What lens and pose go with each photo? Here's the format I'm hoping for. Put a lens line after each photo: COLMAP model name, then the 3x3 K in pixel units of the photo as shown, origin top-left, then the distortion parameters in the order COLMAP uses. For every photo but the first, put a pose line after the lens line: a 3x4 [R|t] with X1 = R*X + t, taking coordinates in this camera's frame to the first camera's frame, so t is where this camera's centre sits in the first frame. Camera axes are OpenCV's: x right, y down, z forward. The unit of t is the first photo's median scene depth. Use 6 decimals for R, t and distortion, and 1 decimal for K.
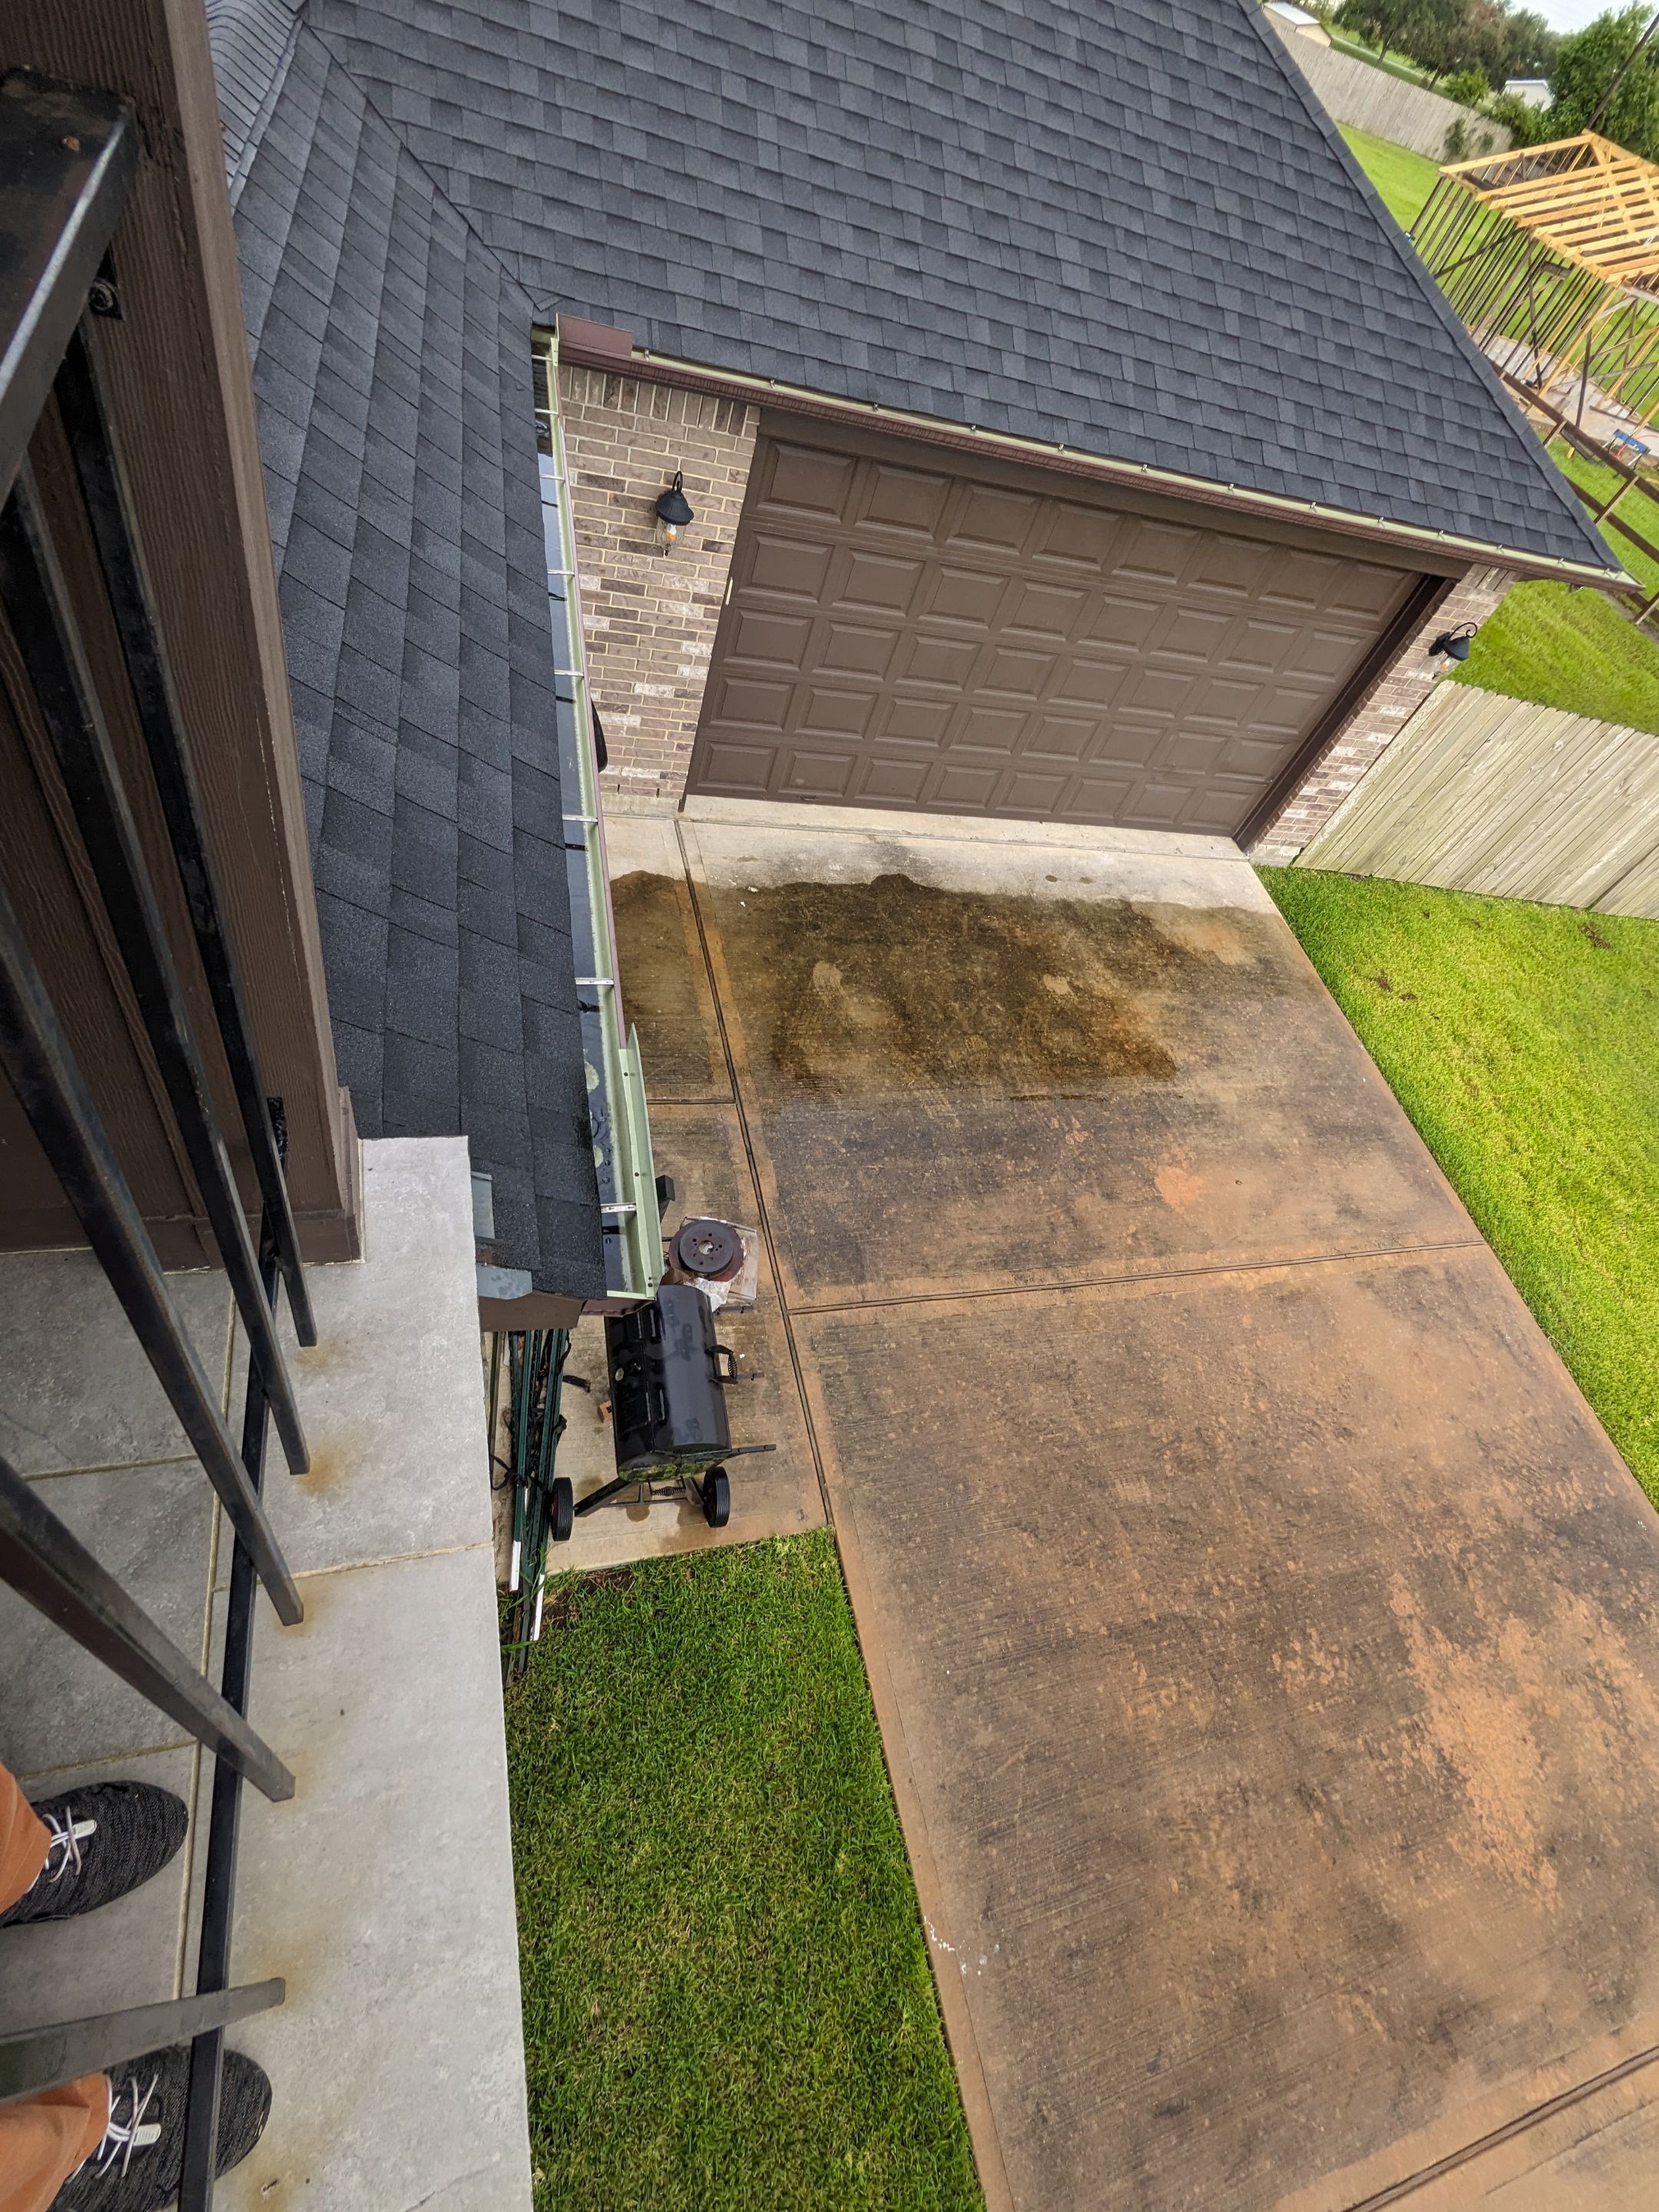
lens RADIAL K [[1078.4, 0, 829.9], [0, 1078.4, 1090.7], [0, 0, 1]] dist [-0.000900, 0.001913]
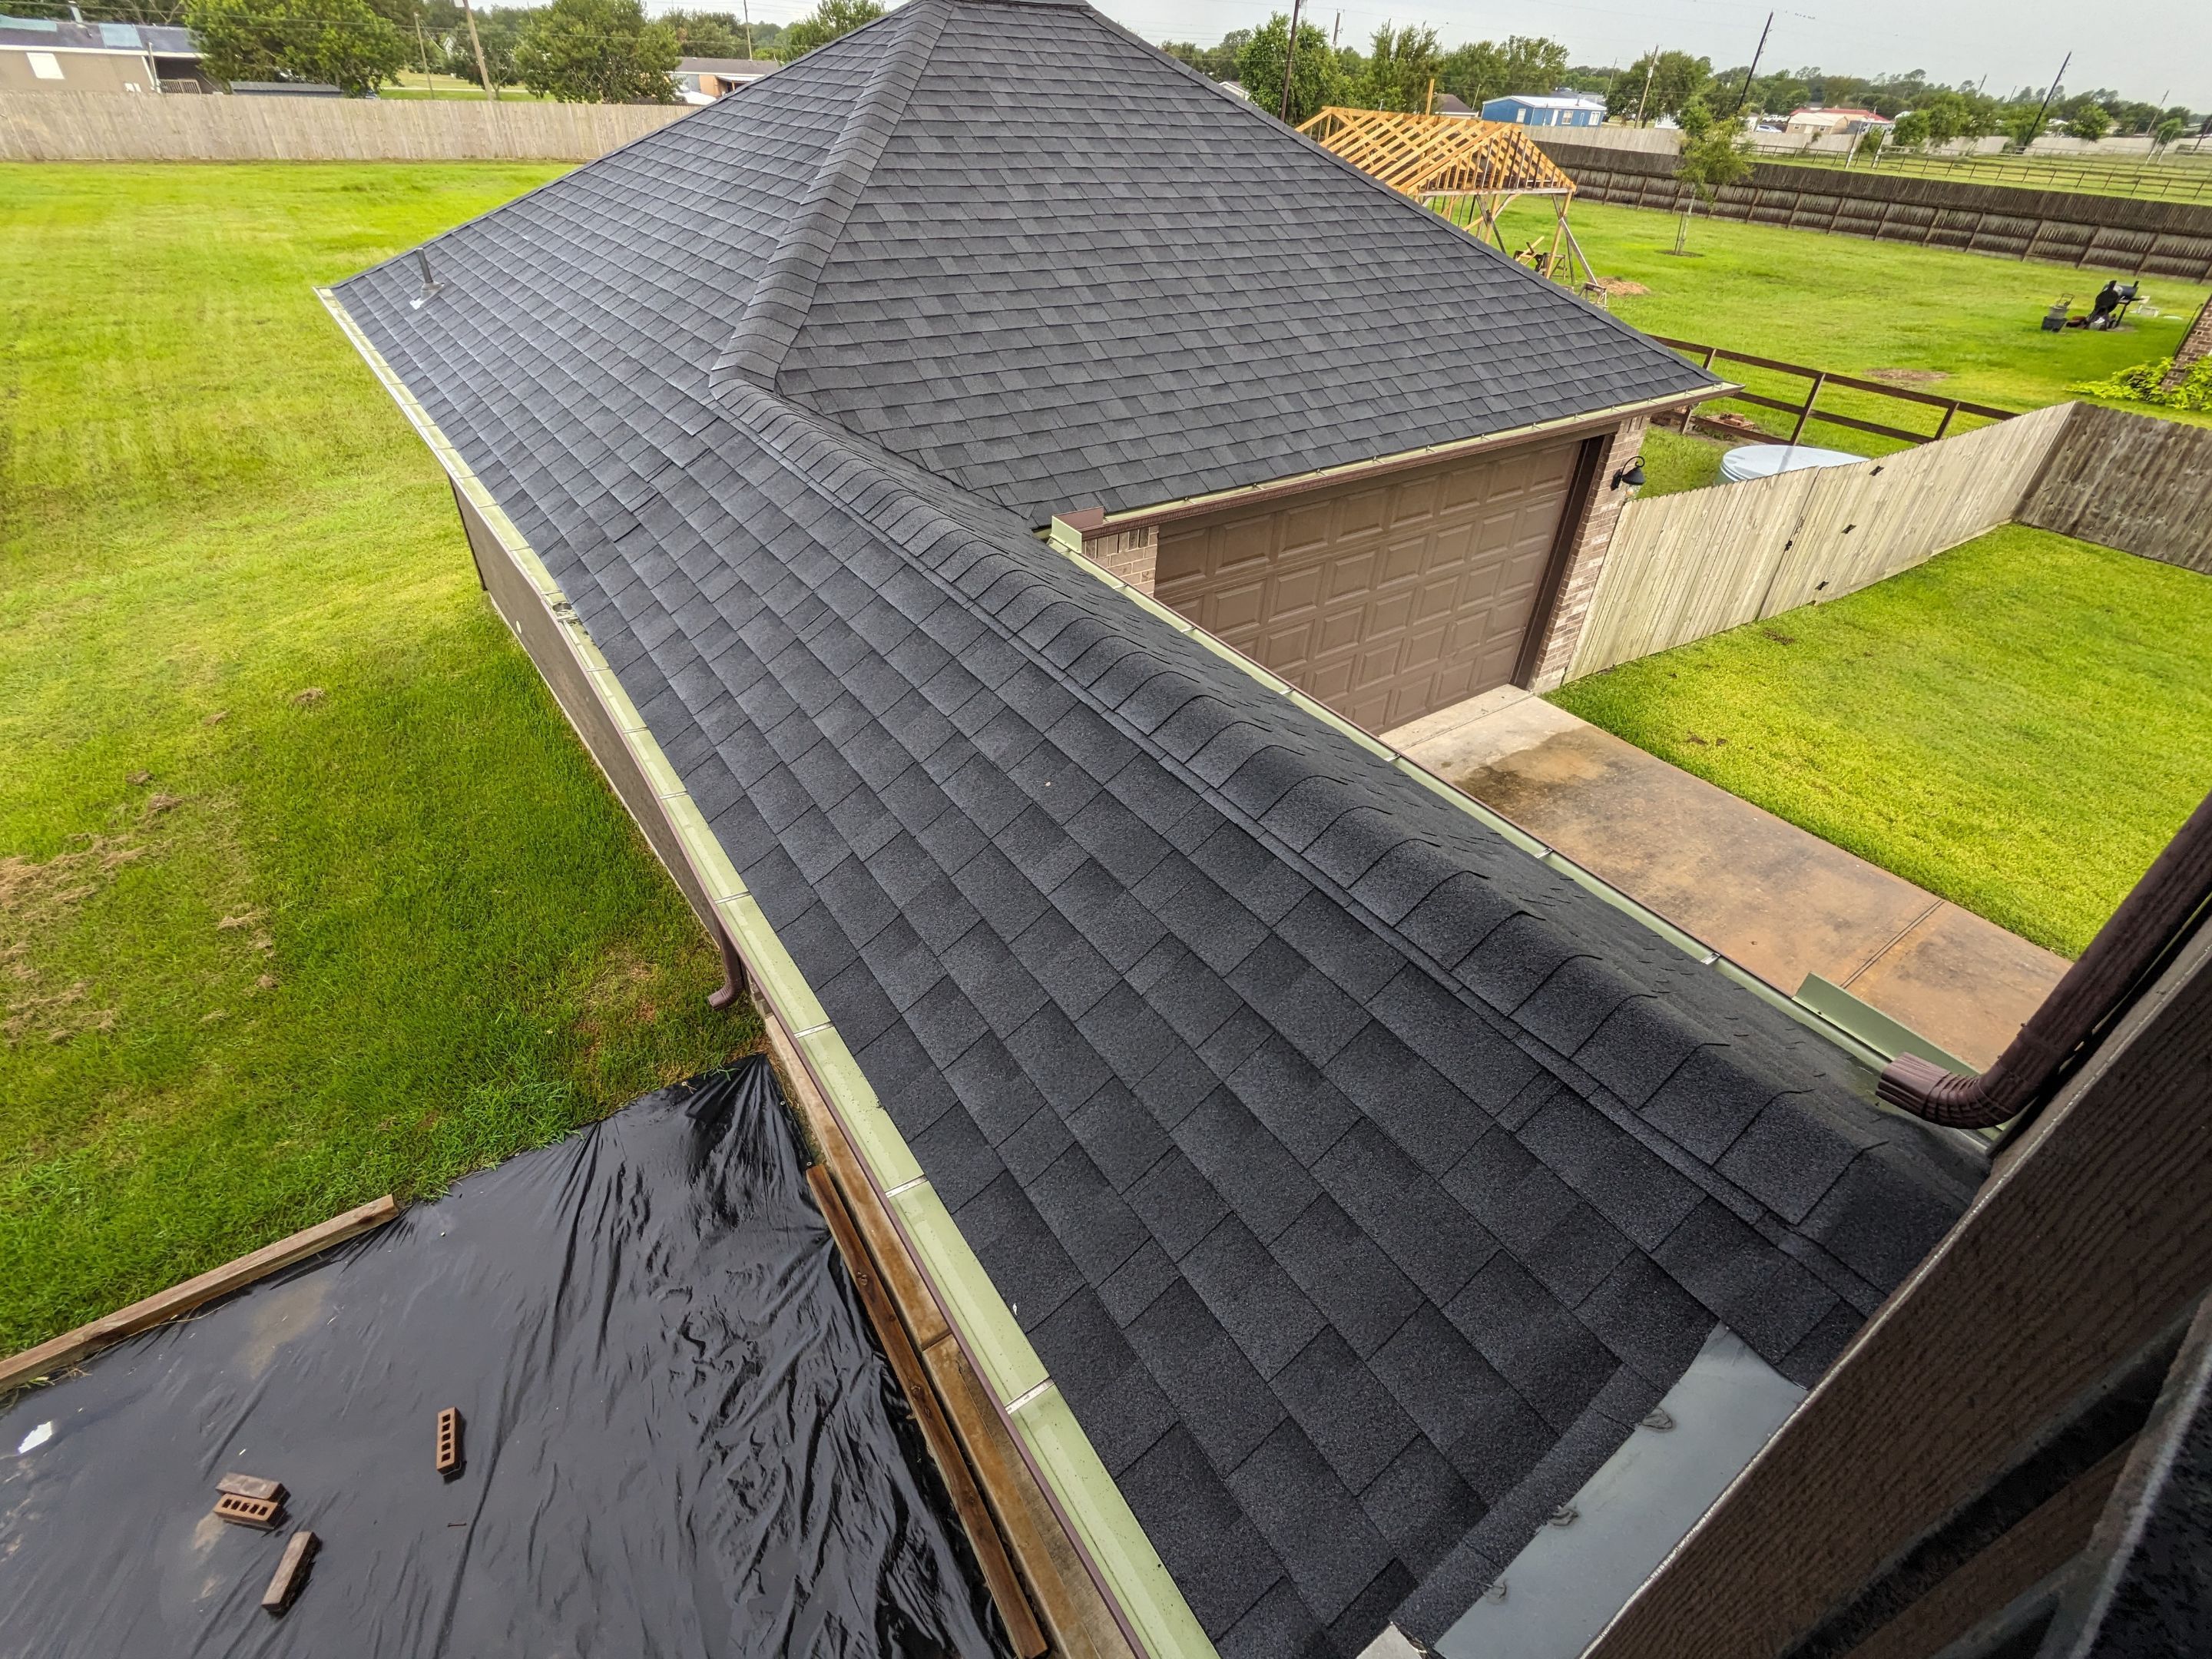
lens RADIAL K [[1063.6, 0, 1095.3], [0, 1063.6, 823.9], [0, 0, 1]] dist [-0.001656, 0.001325]
pose [[0.900608, -0.407177, 0.152024, -0.260840], [0.430342, 0.884415, -0.180601, -0.087804], [-0.060915, 0.228073, 0.971737, -0.041435]]
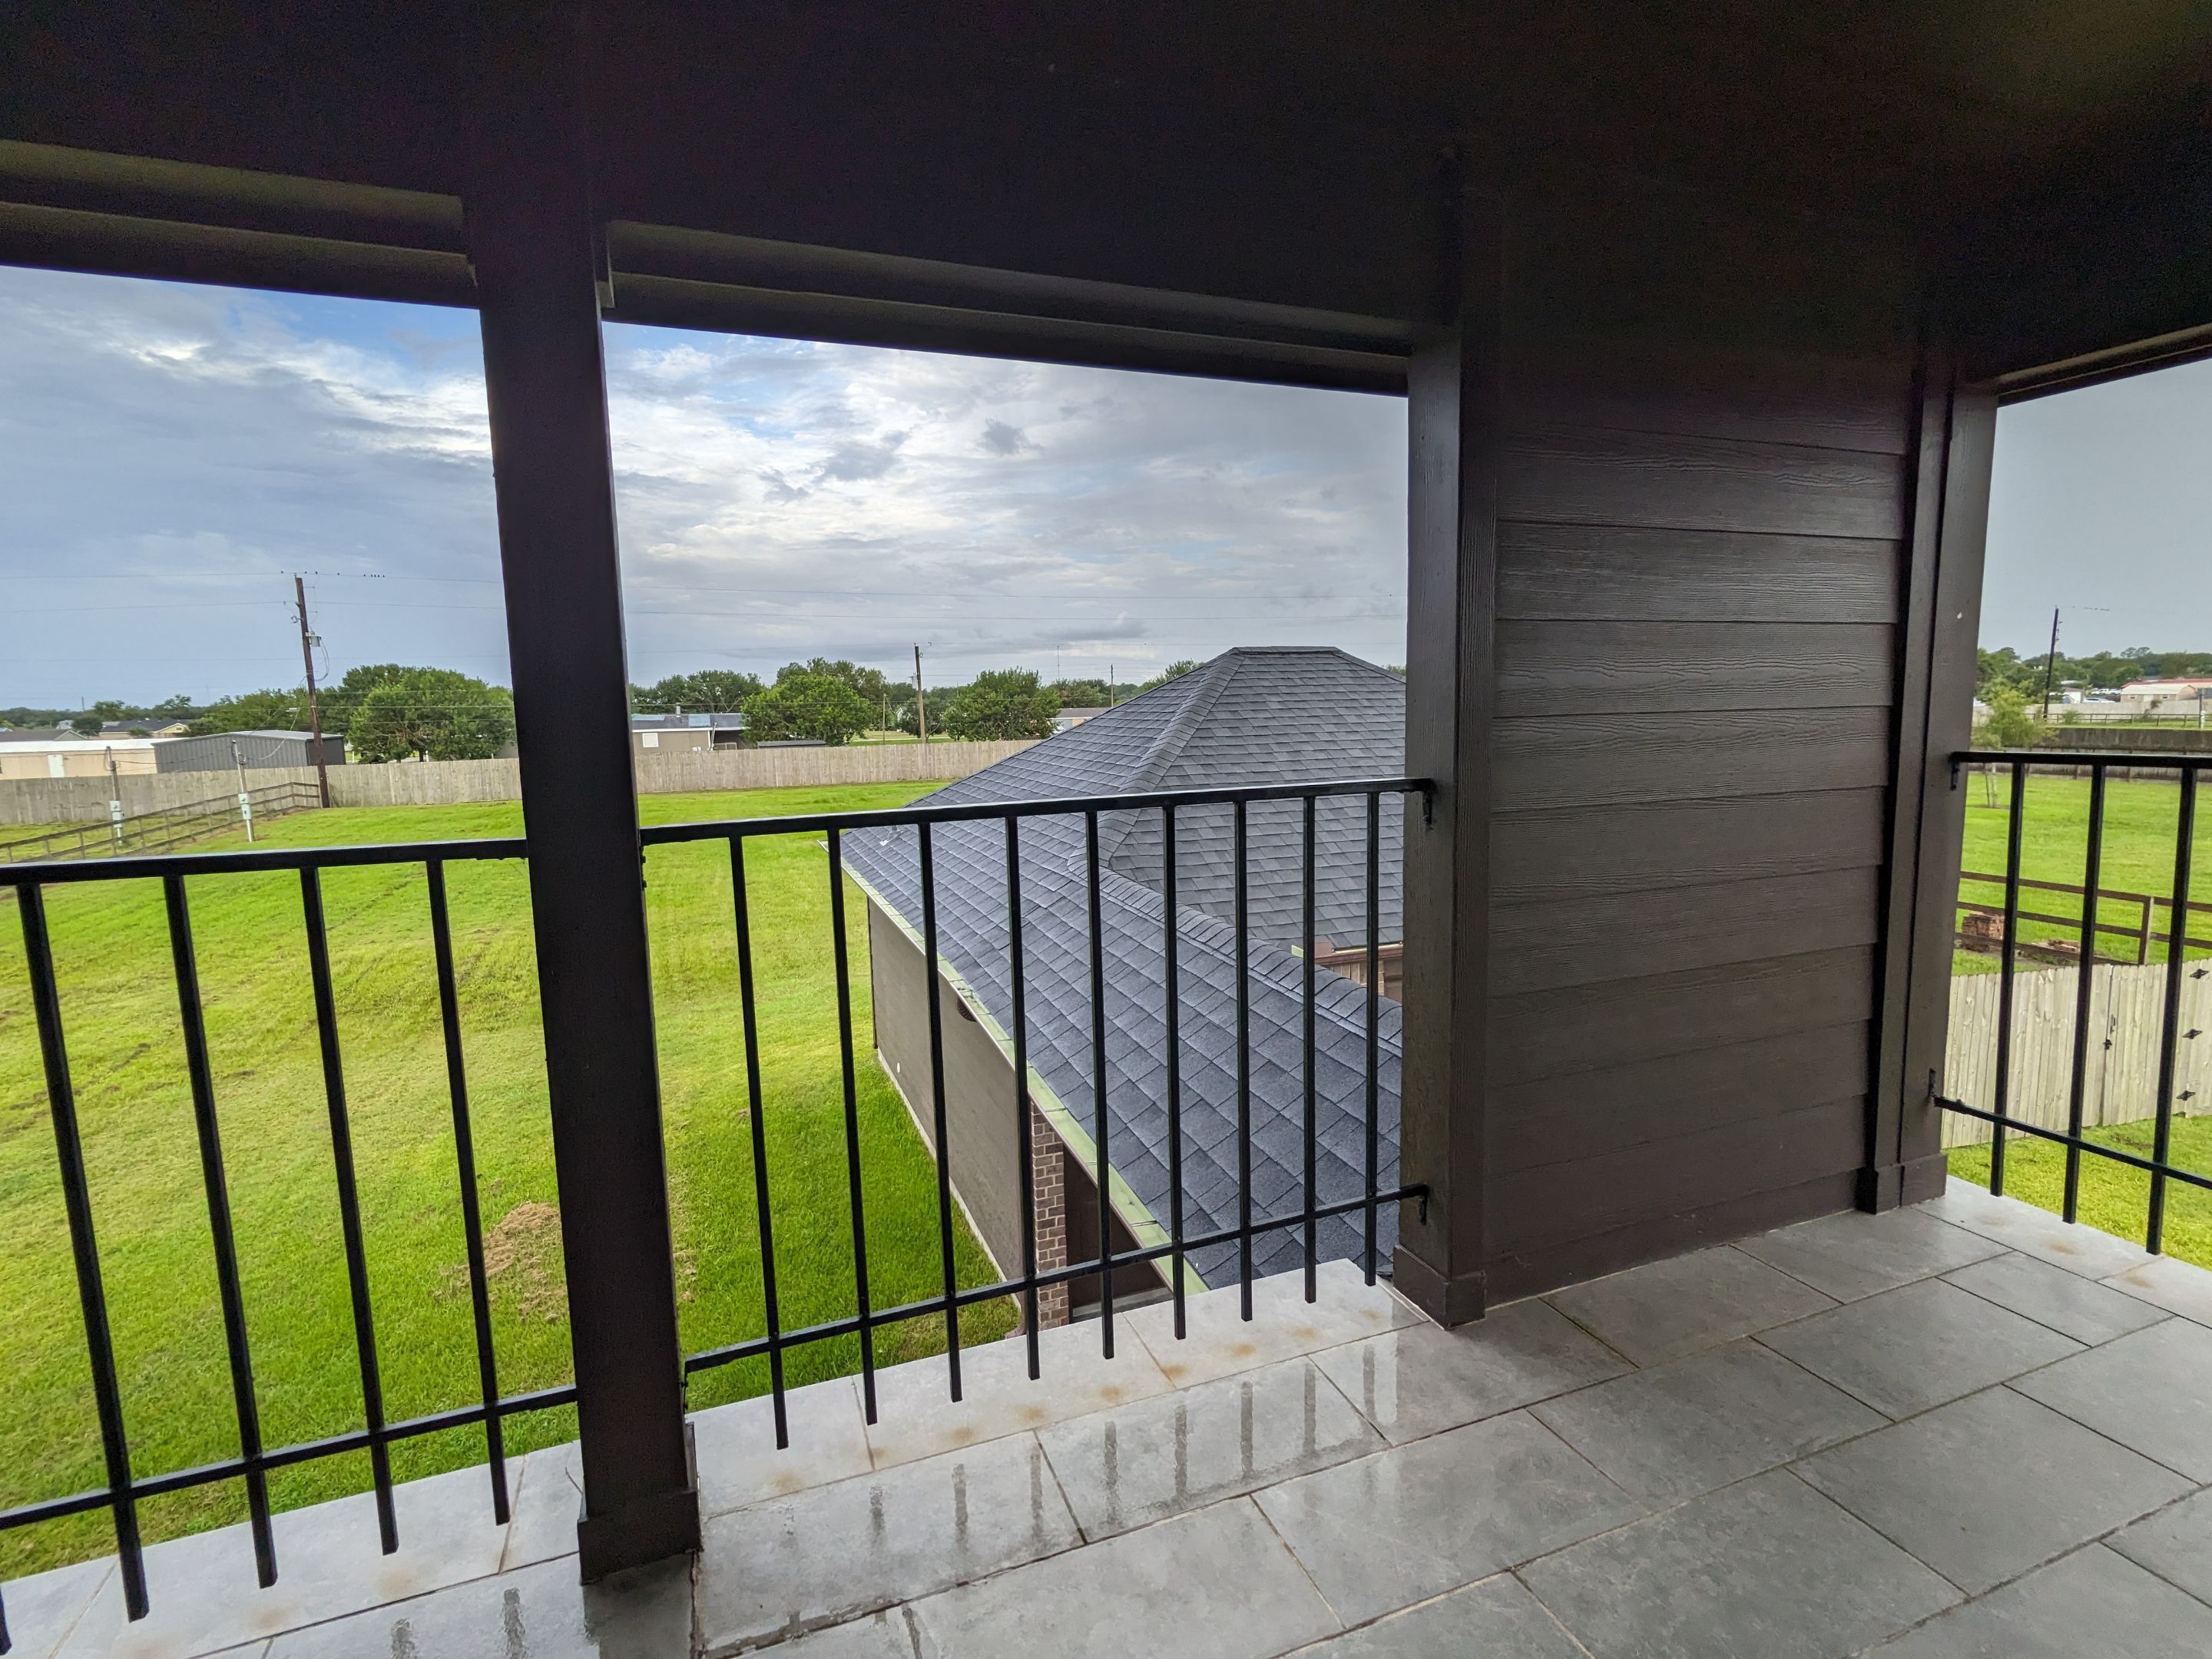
lens RADIAL K [[1063.6, 0, 1095.3], [0, 1063.6, 823.9], [0, 0, 1]] dist [-0.001656, 0.001325]
pose [[0.947162, -0.312641, 0.071687, -0.296282], [0.274359, 0.673888, -0.686004, 0.102009], [0.166164, 0.669425, 0.724057, -0.187081]]
